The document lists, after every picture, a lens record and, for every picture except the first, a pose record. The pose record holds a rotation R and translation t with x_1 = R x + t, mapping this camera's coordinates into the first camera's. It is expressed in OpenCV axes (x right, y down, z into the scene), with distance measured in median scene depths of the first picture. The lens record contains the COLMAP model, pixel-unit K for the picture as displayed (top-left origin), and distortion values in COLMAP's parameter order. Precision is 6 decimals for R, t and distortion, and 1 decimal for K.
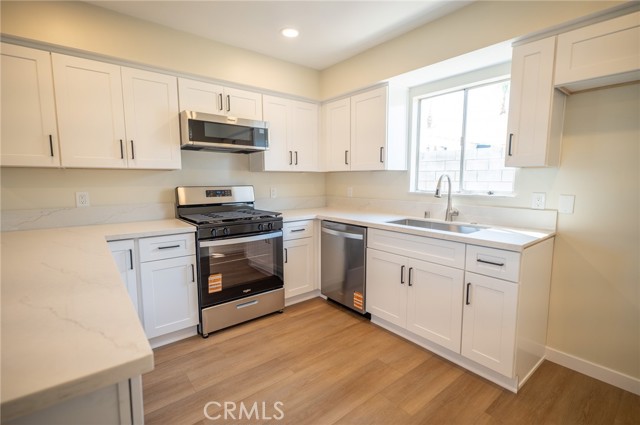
lens RADIAL K [[299.3, 0, 316.9], [0, 299.3, 210.5], [0, 0, 1]] dist [0.000911, 0.000251]
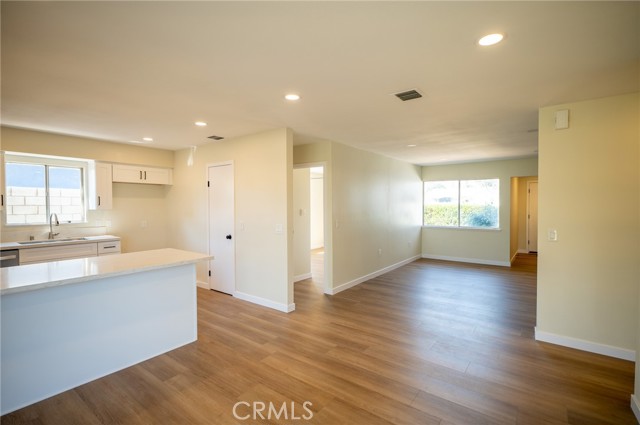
lens RADIAL K [[299.3, 0, 316.9], [0, 299.3, 210.5], [0, 0, 1]] dist [0.000911, 0.000251]
pose [[-0.239493, -0.019130, 0.970710, -1.616683], [0.102509, 0.993719, 0.044875, -0.050830], [-0.965471, 0.110254, -0.236027, -0.107006]]
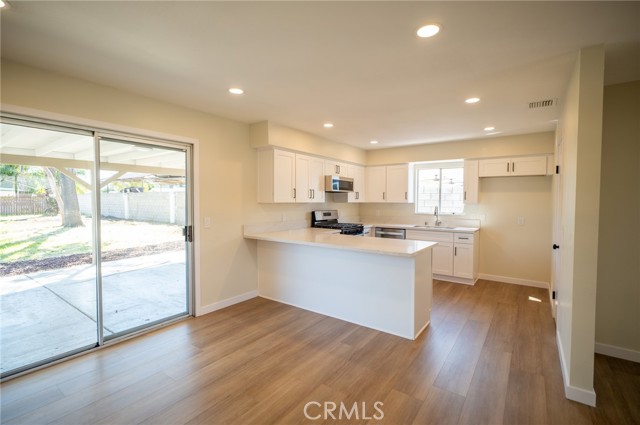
lens RADIAL K [[292.9, 0, 321.8], [0, 292.9, 208.6], [0, 0, 1]] dist [-0.000077, -0.000109]
pose [[0.961522, -0.001674, 0.274722, -0.988759], [0.021923, 0.997260, -0.070653, 0.041655], [-0.273851, 0.073957, 0.958924, -0.877851]]
